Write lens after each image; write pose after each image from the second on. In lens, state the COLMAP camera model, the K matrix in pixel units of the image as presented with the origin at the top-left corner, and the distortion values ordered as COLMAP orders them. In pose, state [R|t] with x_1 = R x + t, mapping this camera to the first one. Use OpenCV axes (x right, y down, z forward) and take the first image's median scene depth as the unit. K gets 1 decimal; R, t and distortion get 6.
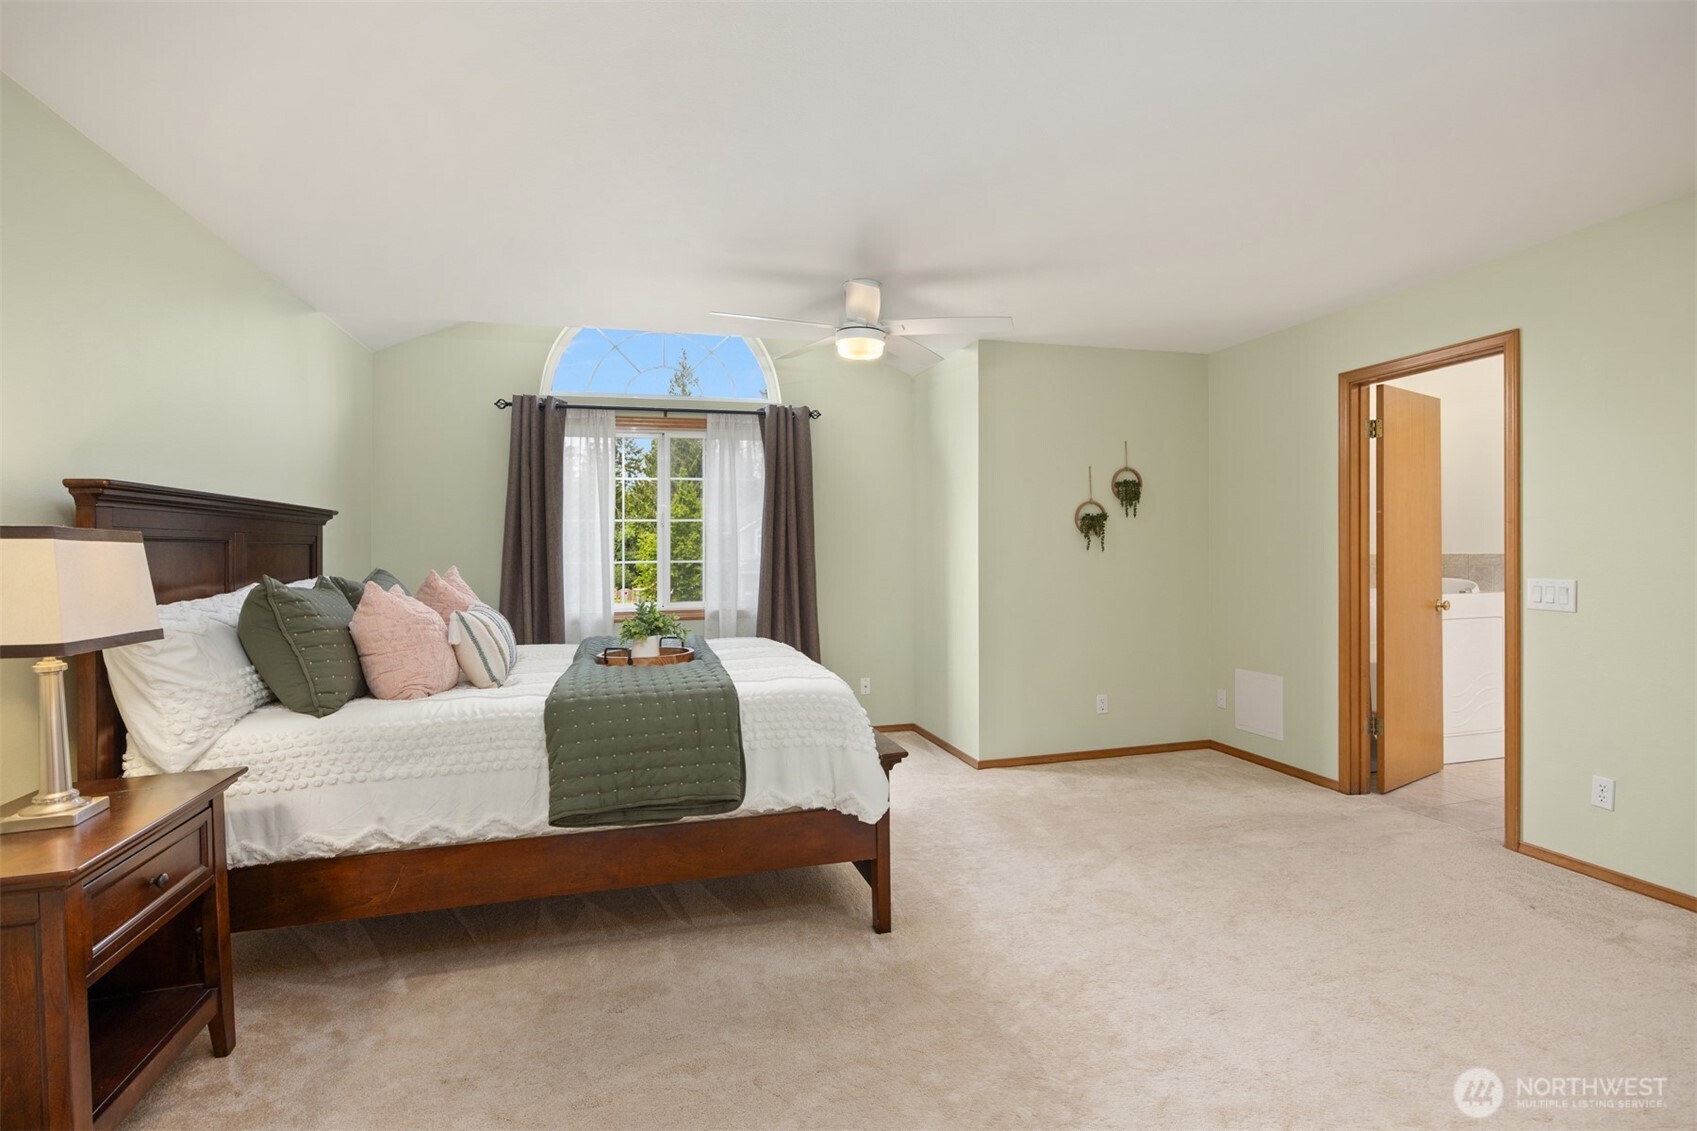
lens RADIAL K [[812.9, 0, 848.5], [0, 812.9, 565.5], [0, 0, 1]] dist [-0.012246, 0.000276]
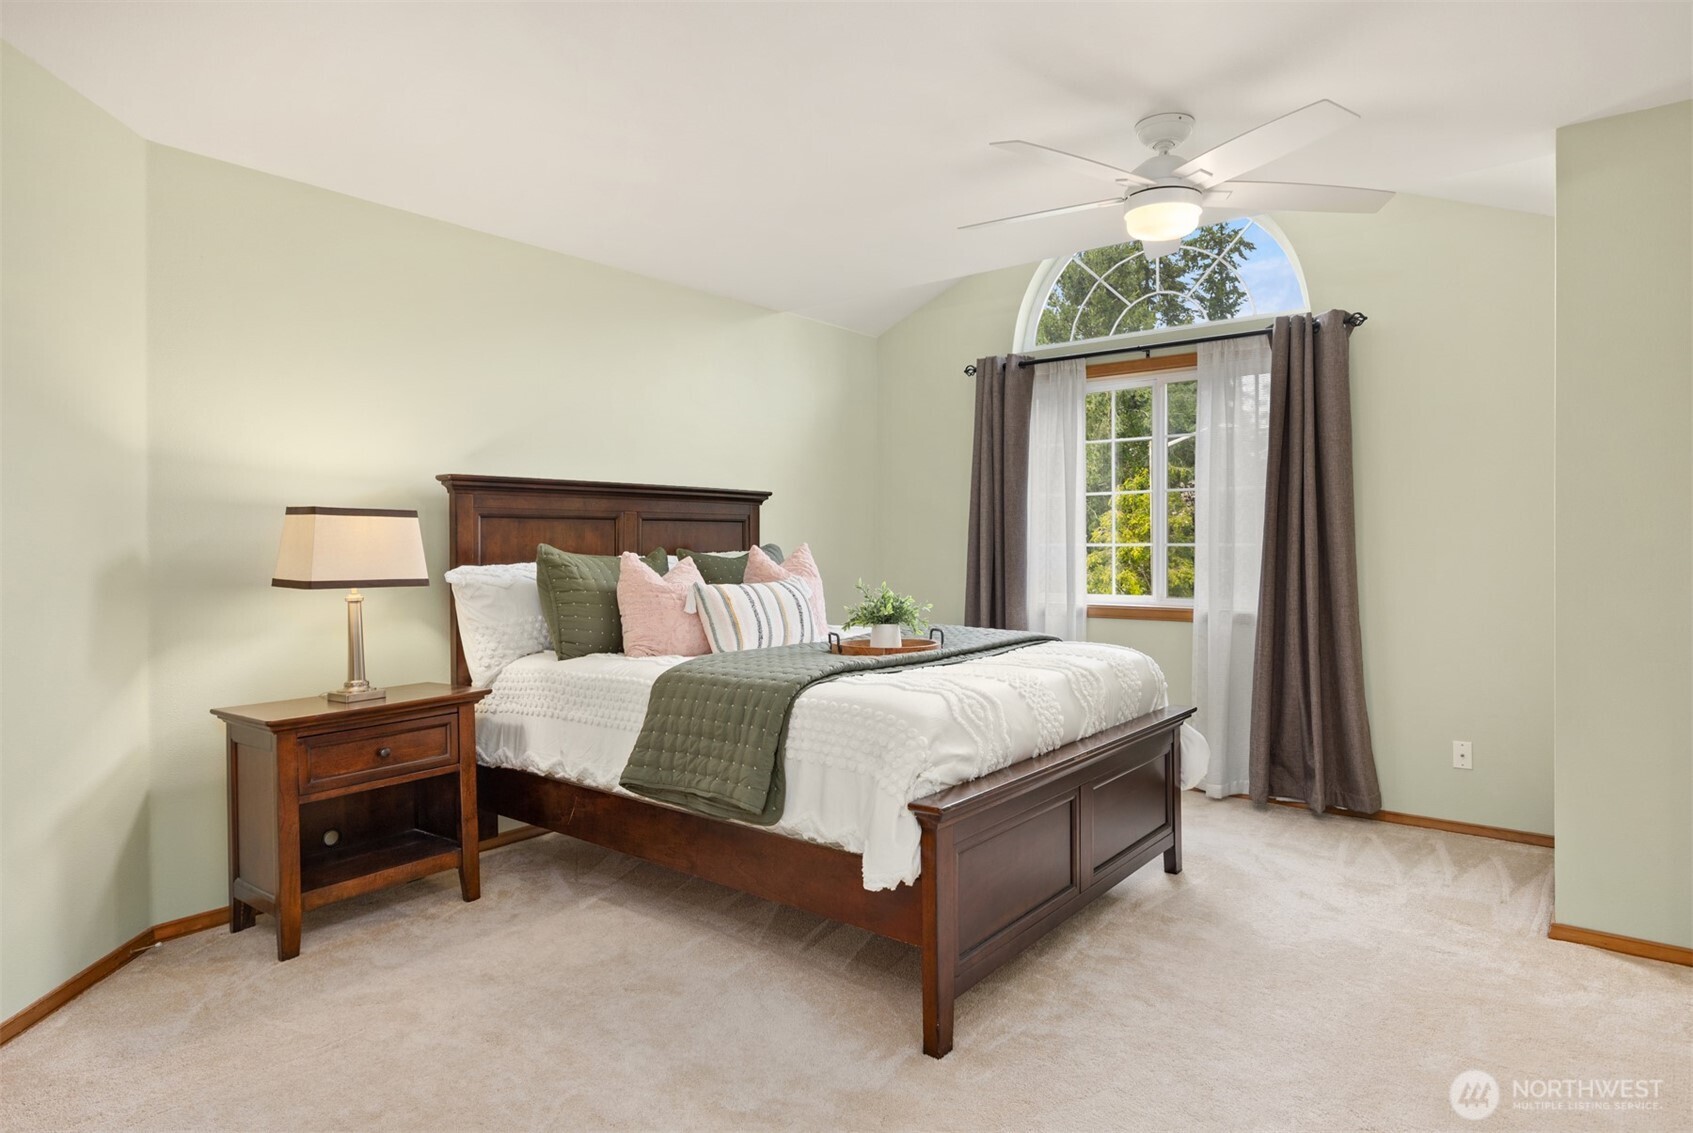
lens RADIAL K [[958.5, 0, 846.5], [0, 958.5, 566.5], [0, 0, 1]] dist [-0.002920, -0.000063]
pose [[0.586650, 0.028357, -0.809344, 0.662951], [-0.019159, 0.999593, 0.021136, 0.005267], [0.809614, 0.003107, 0.586954, 0.437004]]
